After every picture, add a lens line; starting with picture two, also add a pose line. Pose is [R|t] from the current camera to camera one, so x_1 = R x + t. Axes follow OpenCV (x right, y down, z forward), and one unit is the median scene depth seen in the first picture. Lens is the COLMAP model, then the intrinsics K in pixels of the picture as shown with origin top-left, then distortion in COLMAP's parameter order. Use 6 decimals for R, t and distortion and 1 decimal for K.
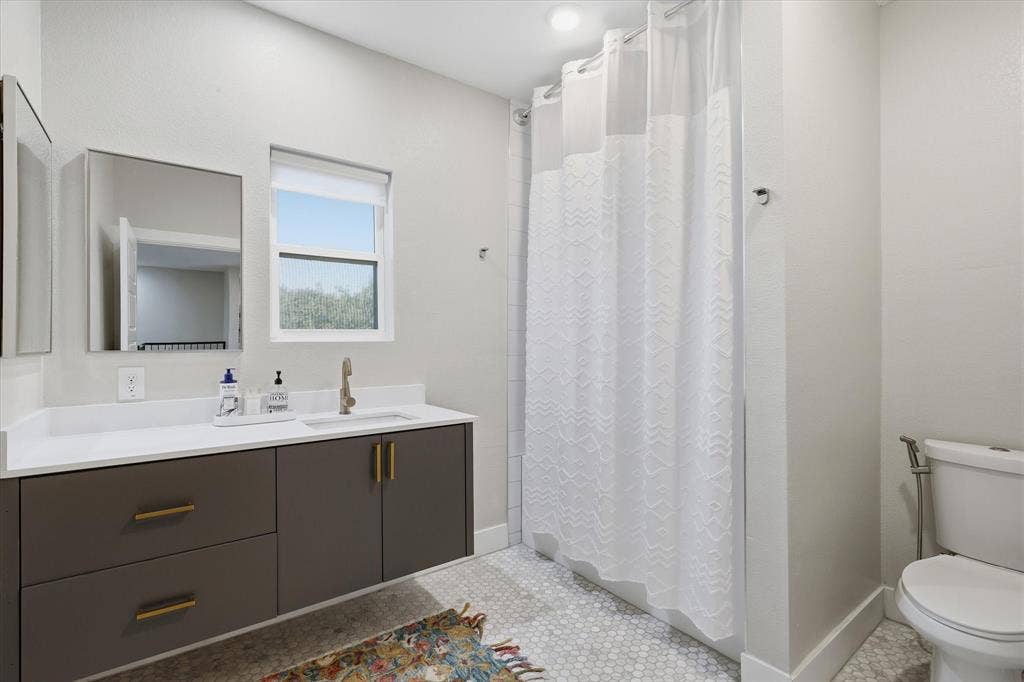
lens RADIAL K [[463.4, 0, 512.0], [0, 463.4, 341.0], [0, 0, 1]] dist [0.001359, 0.000292]
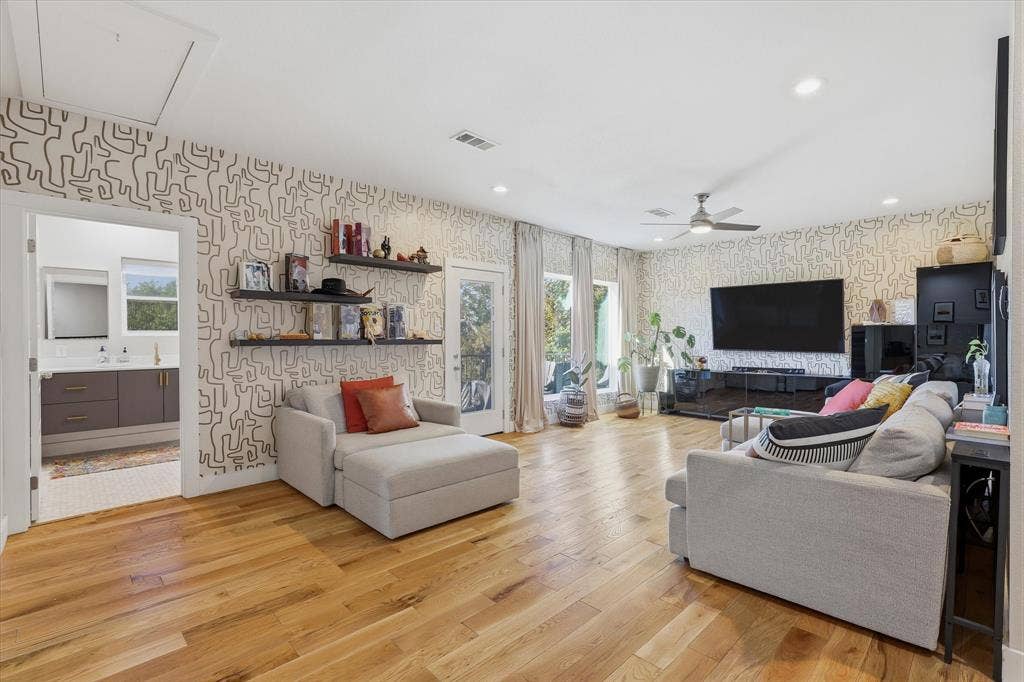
lens RADIAL K [[463.4, 0, 512.0], [0, 463.4, 341.0], [0, 0, 1]] dist [0.001359, 0.000292]
pose [[0.991288, 0.004354, 0.131641, 1.198155], [-0.005367, 0.999959, 0.007336, 0.000112], [-0.131604, -0.007978, 0.991270, -1.703398]]
